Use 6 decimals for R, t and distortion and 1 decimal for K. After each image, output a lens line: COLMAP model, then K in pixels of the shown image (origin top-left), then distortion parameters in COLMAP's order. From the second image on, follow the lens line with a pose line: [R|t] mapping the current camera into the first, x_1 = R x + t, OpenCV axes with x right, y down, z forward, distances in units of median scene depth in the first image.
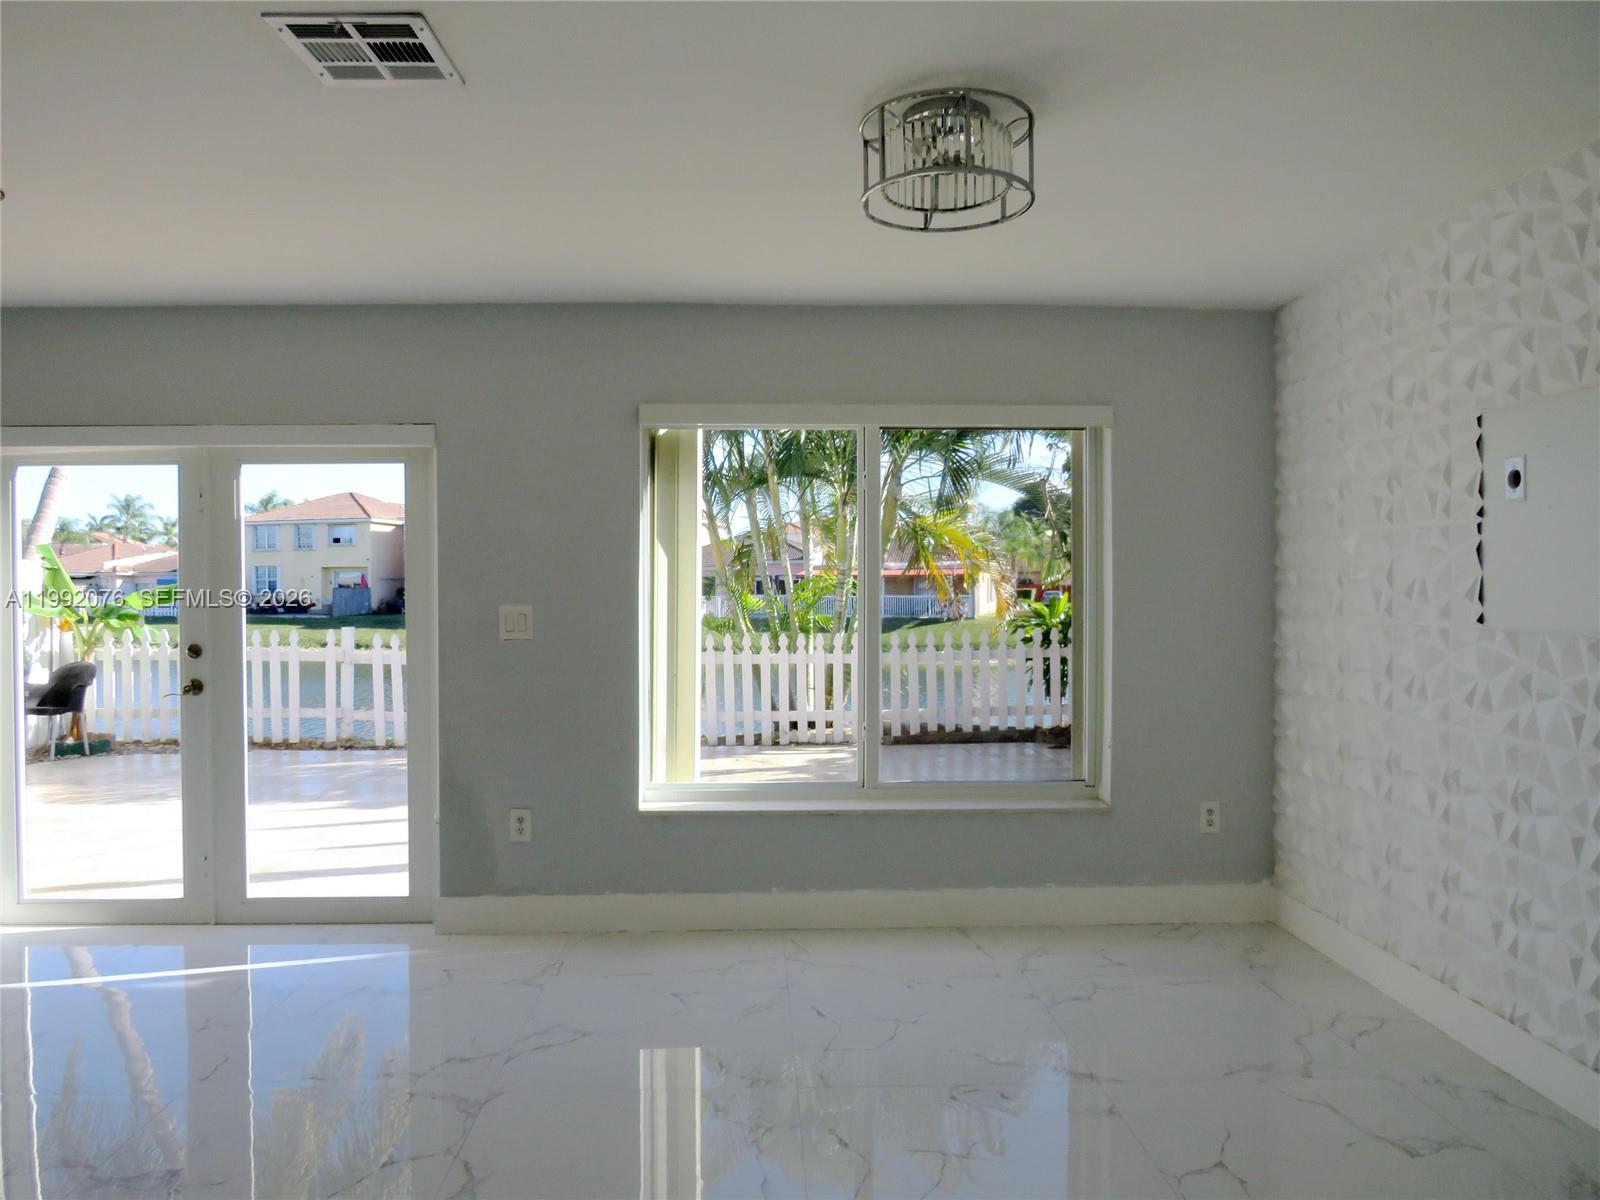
lens RADIAL K [[1111.7, 0, 782.7], [0, 1111.7, 595.5], [0, 0, 1]] dist [-0.033943, 0.014357]
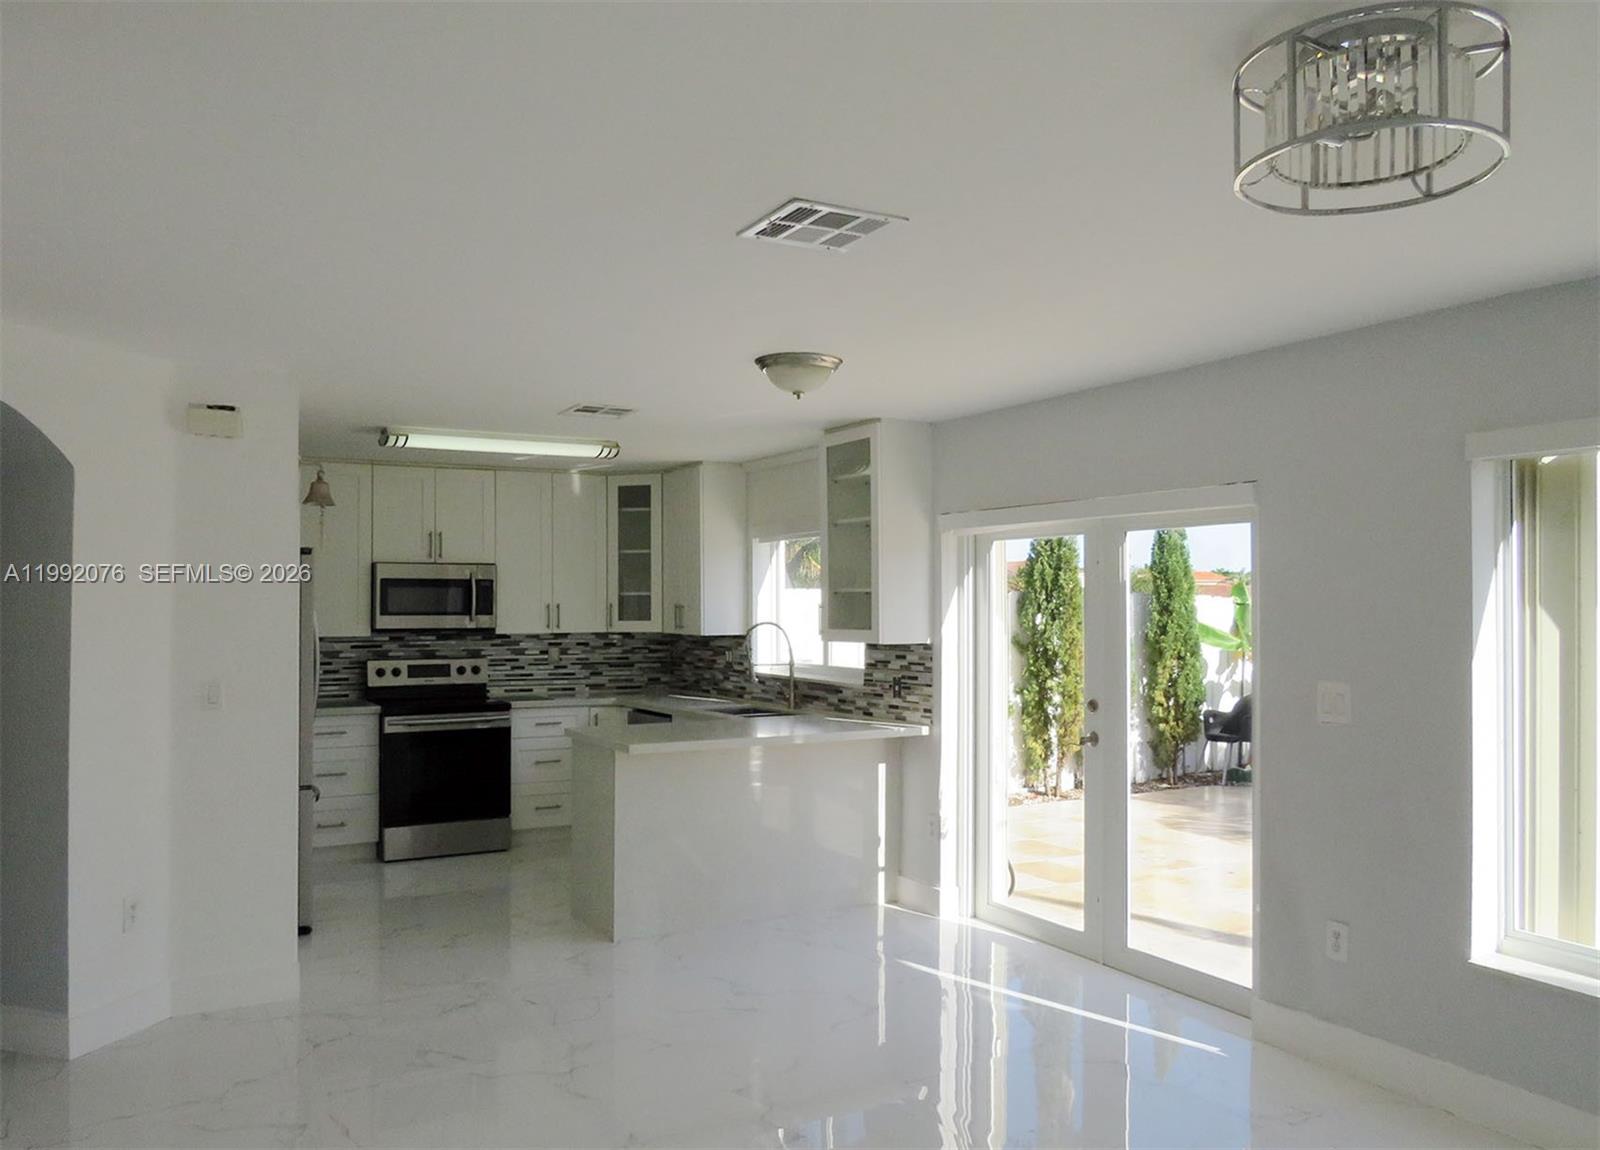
lens RADIAL K [[1188.2, 0, 816.9], [0, 1188.2, 575.3], [0, 0, 1]] dist [-0.004680, 0.008634]
pose [[0.474391, -0.015456, -0.880179, 0.152448], [-0.012413, 0.999629, -0.024243, -0.018949], [0.880227, 0.022427, 0.474023, 0.083182]]
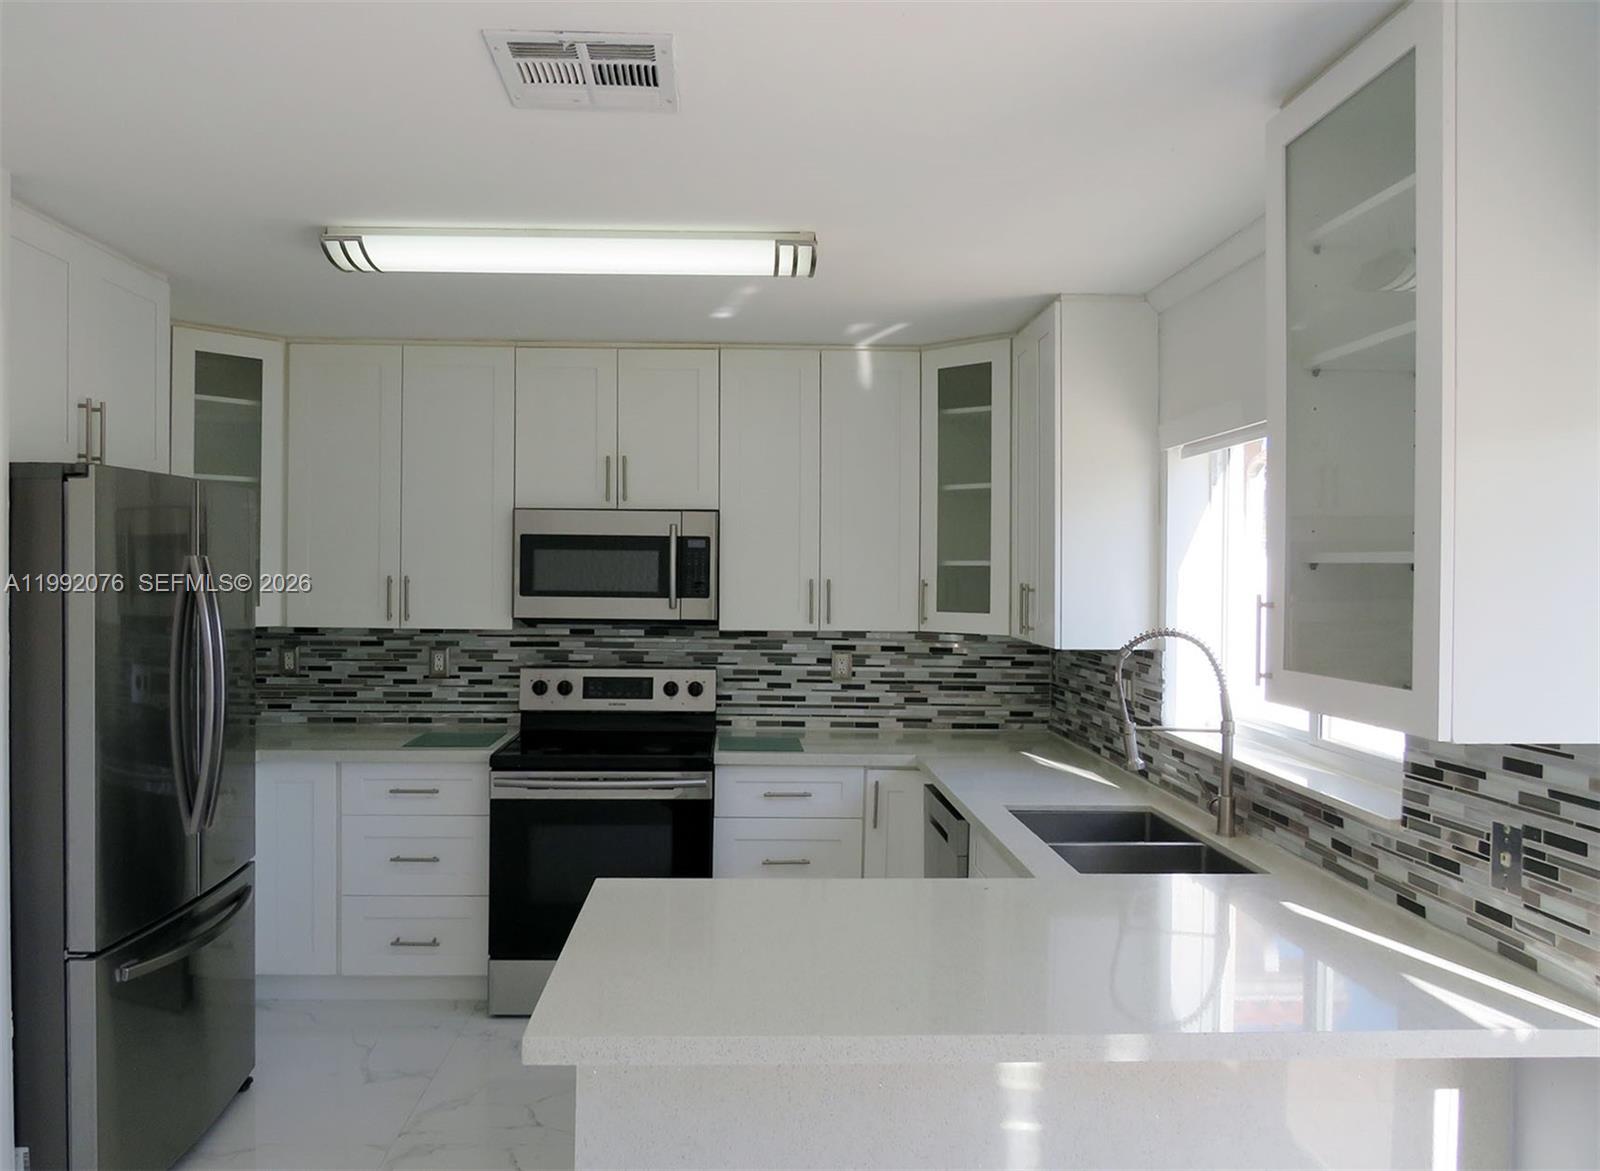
lens RADIAL K [[1193.8, 0, 798.6], [0, 1193.8, 585.5], [0, 0, 1]] dist [-0.020828, 0.014022]
pose [[0.013158, 0.019780, -0.999718, -0.148917], [-0.022274, 0.999562, 0.019484, -0.023115], [0.999665, 0.022011, 0.013592, 0.274390]]
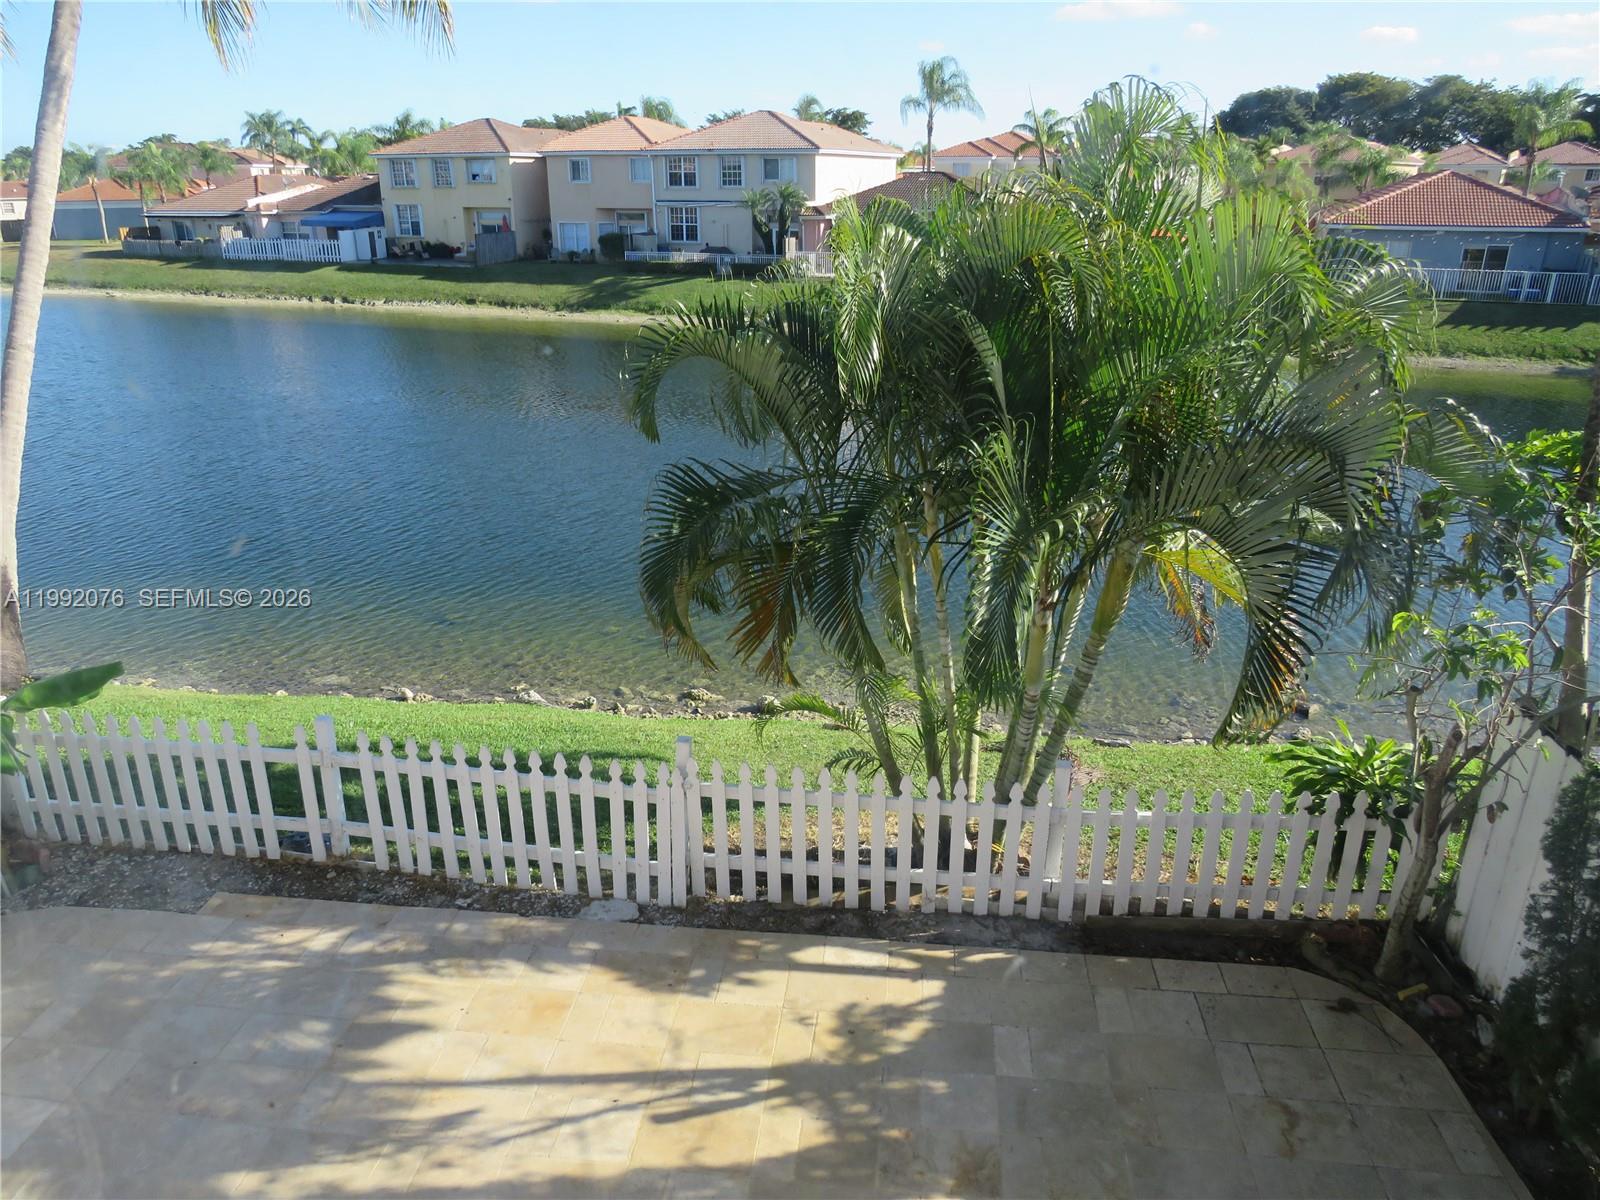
lens RADIAL K [[1111.7, 0, 794.3], [0, 1111.7, 596.5], [0, 0, 1]] dist [-0.033943, 0.014357]
pose [[0.990087, 0.052588, -0.130243, -0.001435], [-0.004265, 0.938095, 0.346351, -0.293077], [0.140394, -0.342362, 0.929020, 0.405588]]
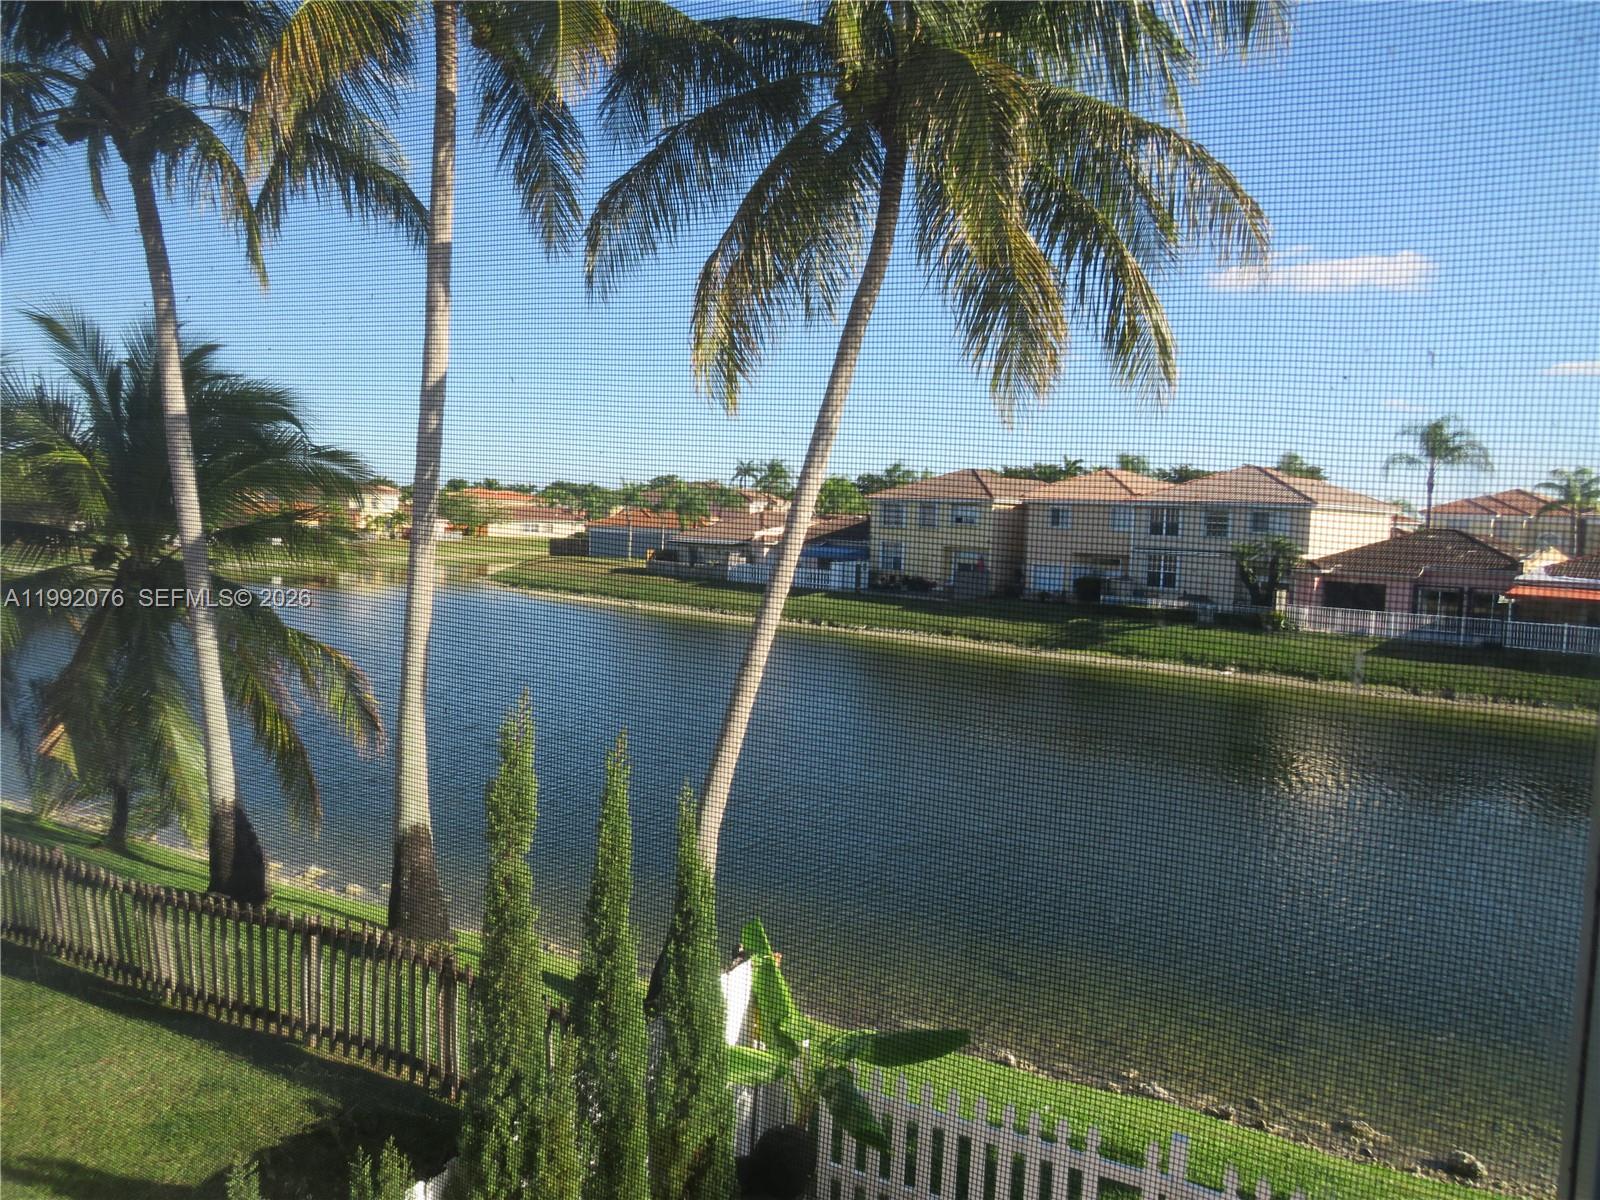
lens RADIAL K [[1111.7, 0, 793.4], [0, 1111.7, 605.1], [0, 0, 1]] dist [-0.033943, 0.014357]
pose [[0.871551, 0.065254, -0.485943, -0.303832], [-0.033279, 0.996691, 0.074153, -0.302102], [0.489174, -0.048457, 0.870839, 0.383139]]
